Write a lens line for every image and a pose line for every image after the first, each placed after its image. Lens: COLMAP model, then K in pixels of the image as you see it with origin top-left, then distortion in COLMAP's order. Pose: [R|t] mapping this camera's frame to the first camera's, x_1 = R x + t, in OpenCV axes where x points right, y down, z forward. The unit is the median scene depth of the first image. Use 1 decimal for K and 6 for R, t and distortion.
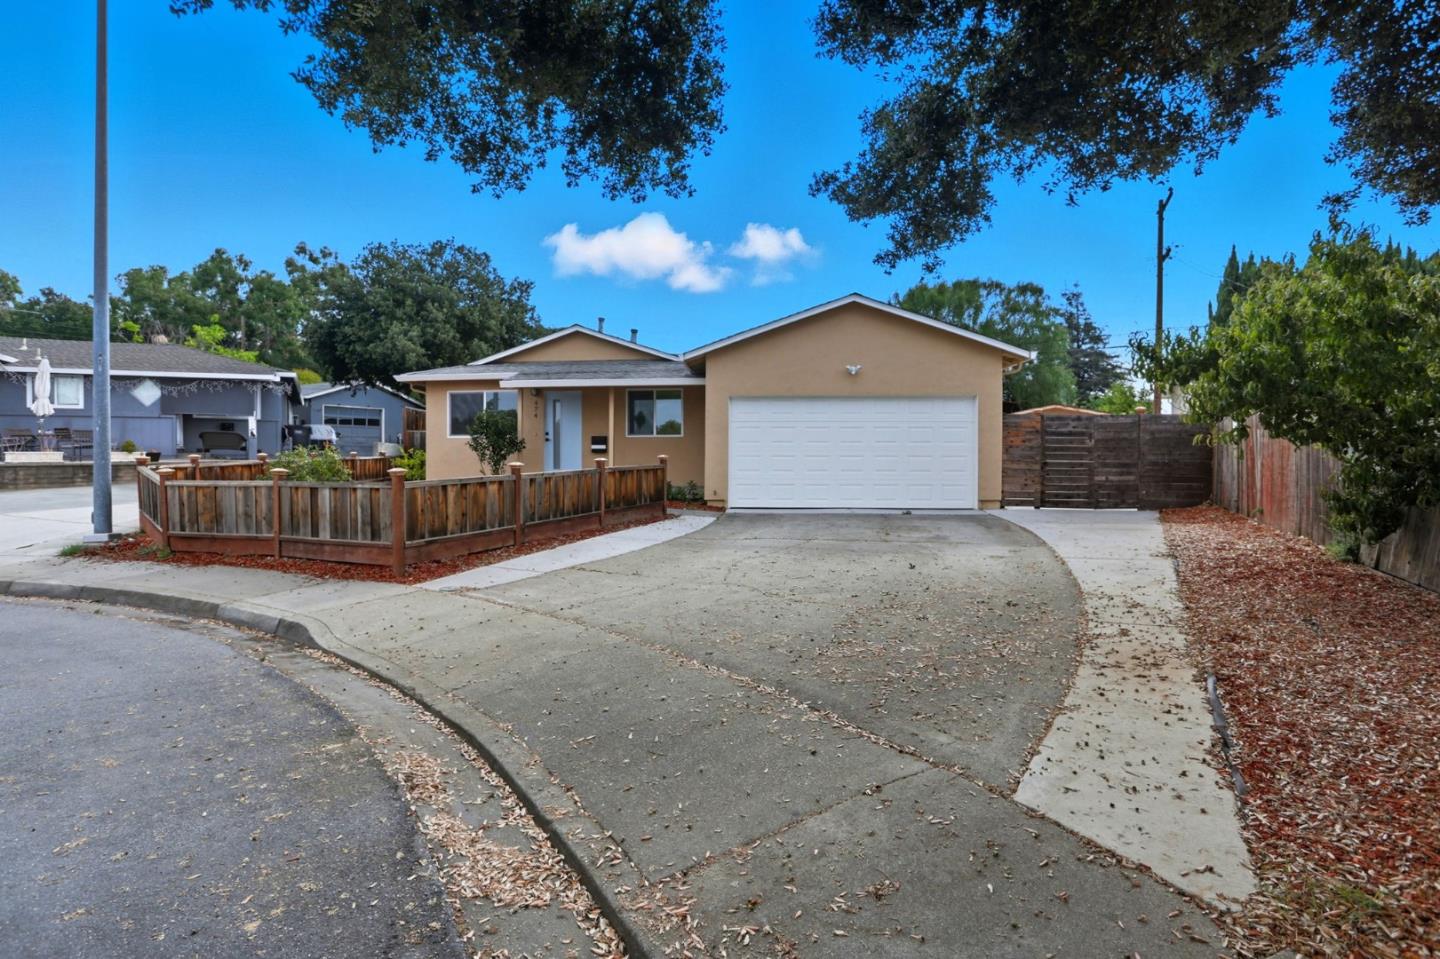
lens RADIAL K [[712.0, 0, 724.7], [0, 712.0, 486.0], [0, 0, 1]] dist [-0.037643, 0.003561]
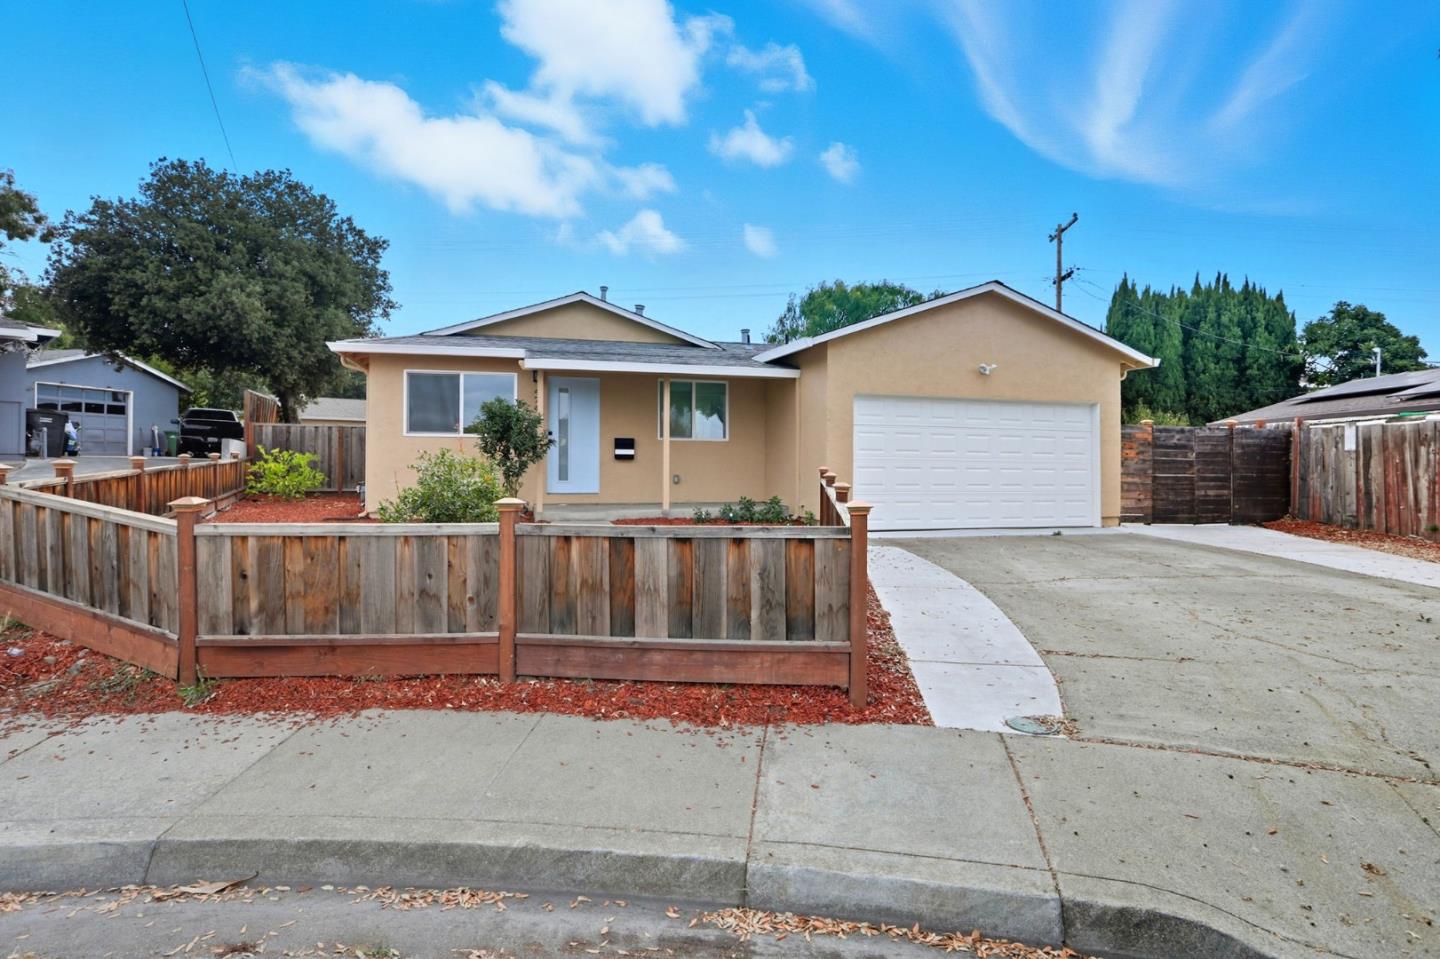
lens RADIAL K [[712.0, 0, 718.7], [0, 712.0, 471.5], [0, 0, 1]] dist [-0.037643, 0.003561]
pose [[0.941812, 0.004326, 0.336113, -0.422317], [0.003368, 0.999745, -0.022308, -0.020533], [-0.336124, 0.022142, 0.941557, 0.304154]]
